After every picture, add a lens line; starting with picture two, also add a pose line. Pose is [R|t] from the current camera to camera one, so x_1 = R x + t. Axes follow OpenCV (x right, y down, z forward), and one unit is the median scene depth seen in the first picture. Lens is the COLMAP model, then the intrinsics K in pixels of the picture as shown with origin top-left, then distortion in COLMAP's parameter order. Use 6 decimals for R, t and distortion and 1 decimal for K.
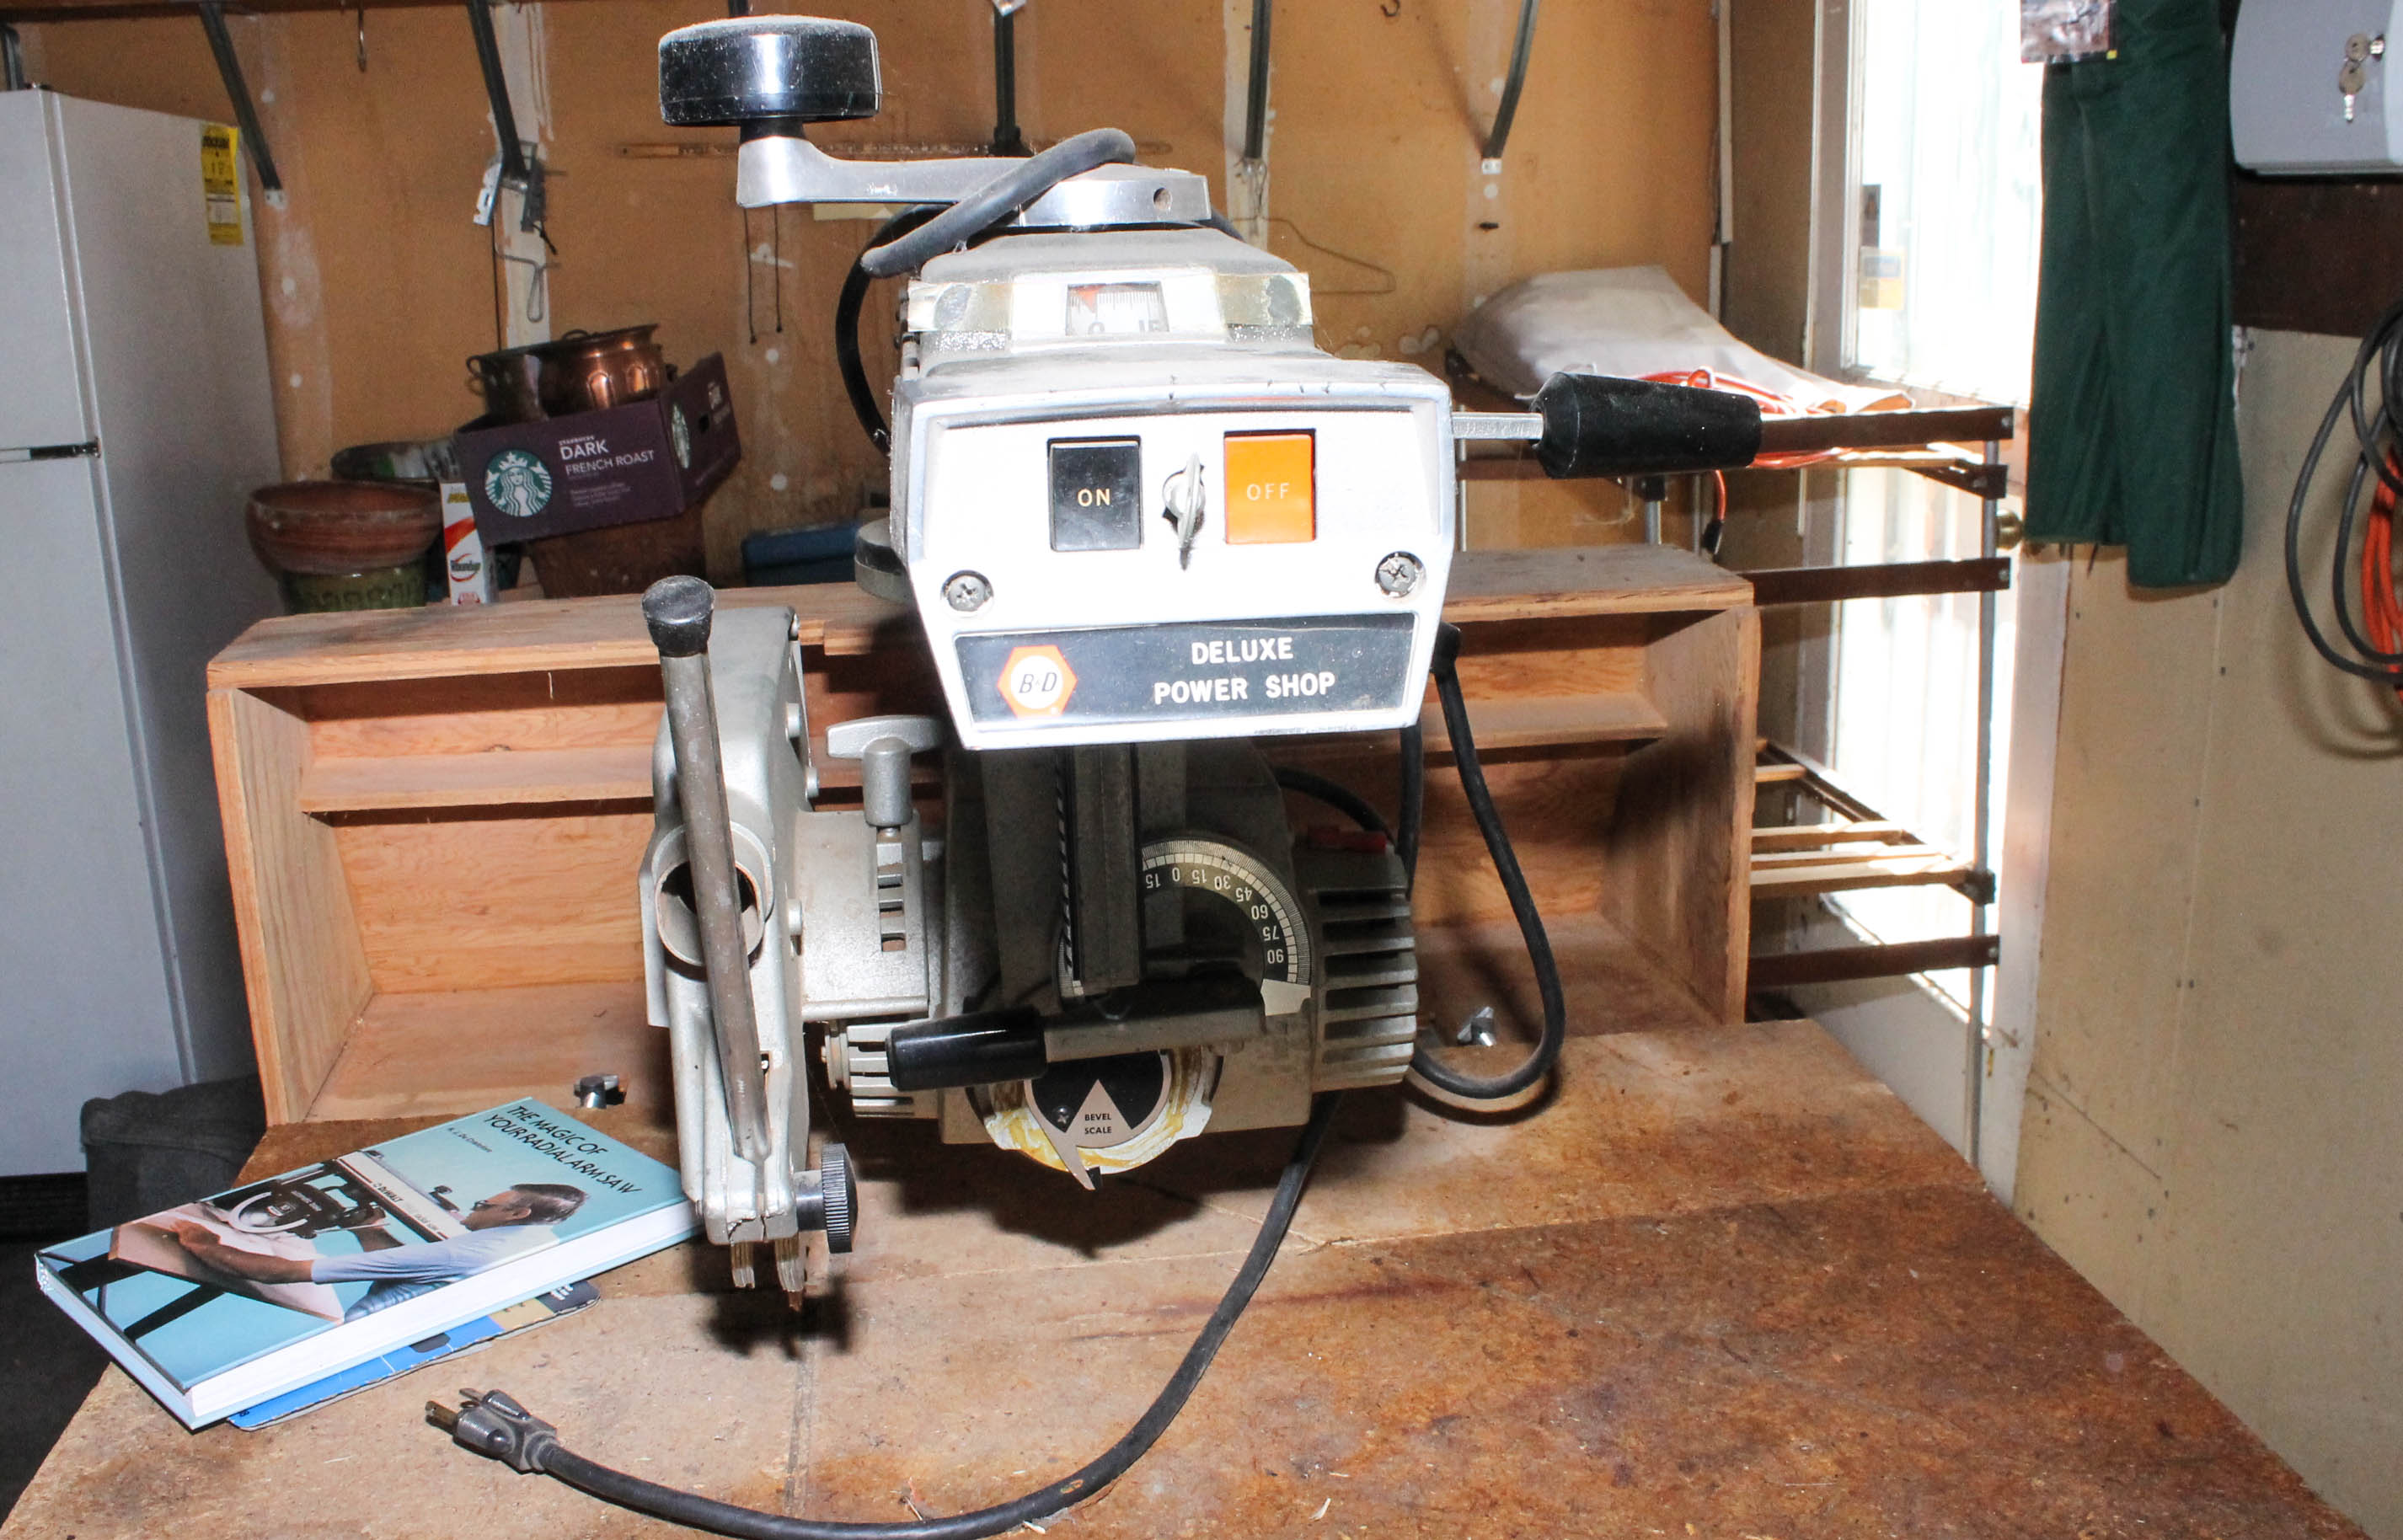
lens RADIAL K [[2410.7, 0, 1201.5], [0, 2410.7, 770.0], [0, 0, 1]] dist [-0.086425, 0.006634]
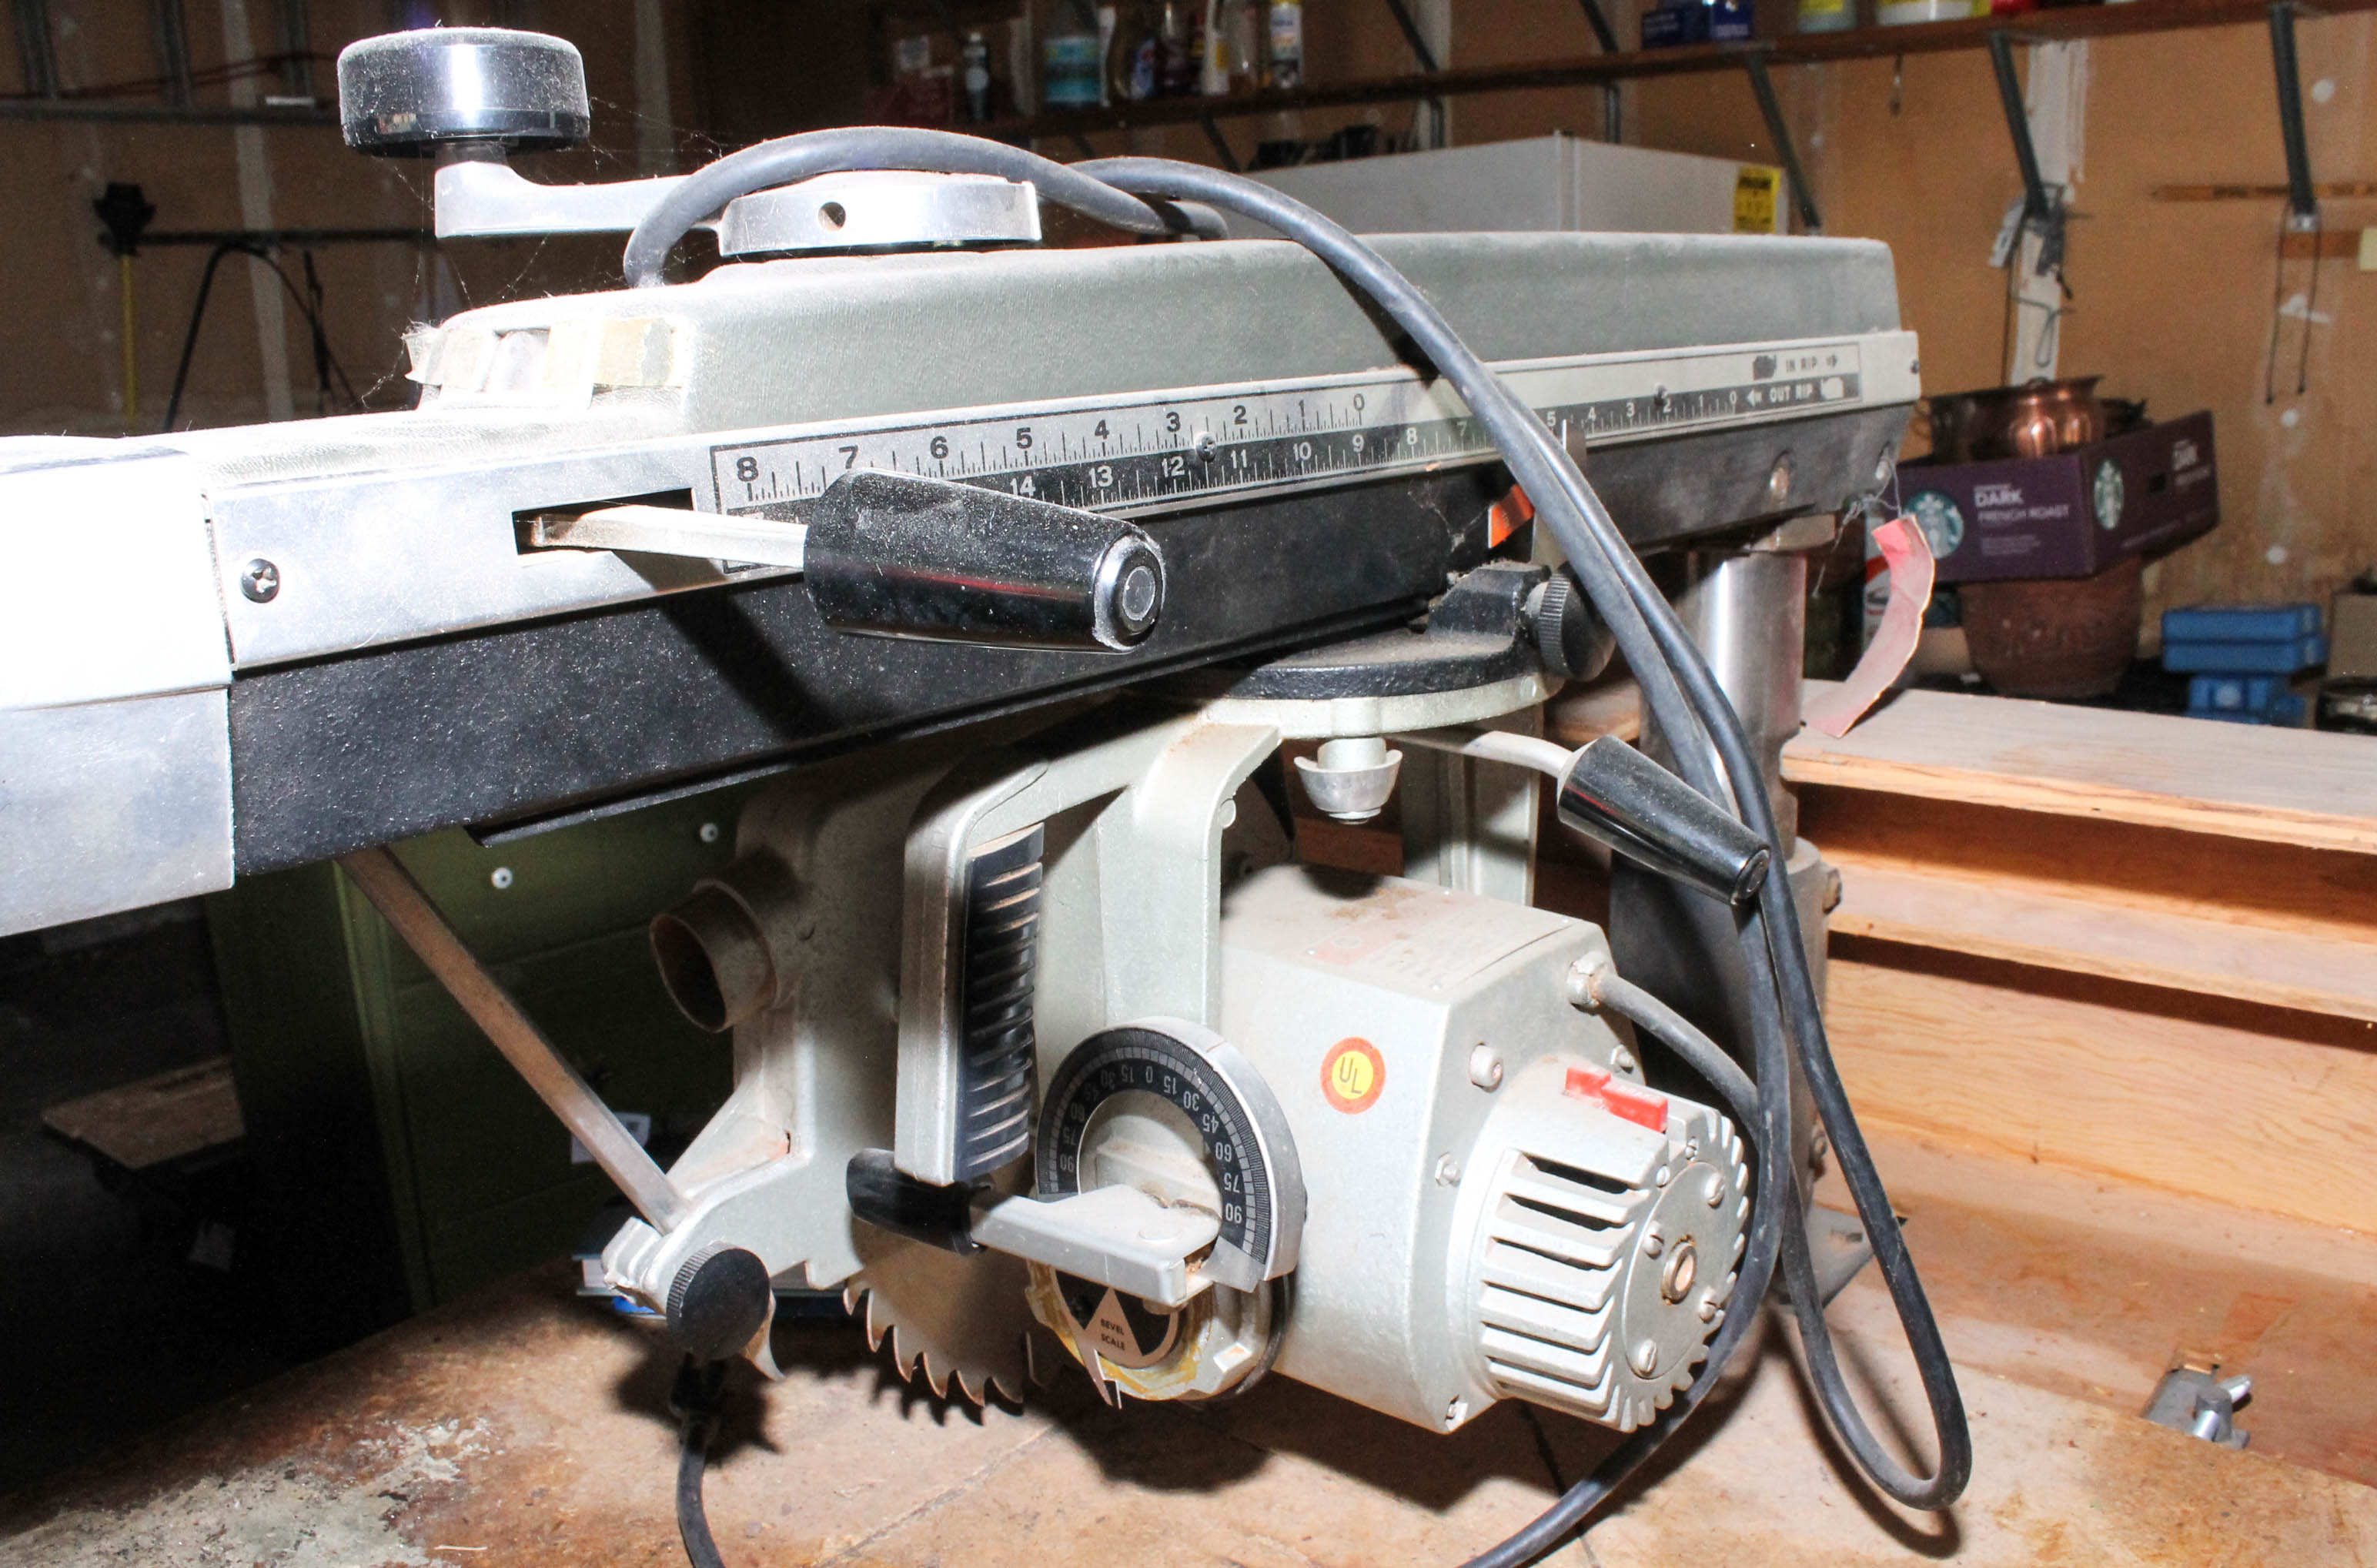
lens RADIAL K [[2096.5, 0, 1188.5], [0, 2096.5, 784.0], [0, 0, 1]] dist [-0.005211, -0.003118]
pose [[0.676446, 0.189443, -0.711710, 0.145683], [-0.177226, 0.979826, 0.092365, -0.036351], [0.714850, 0.063654, 0.696374, 0.154343]]
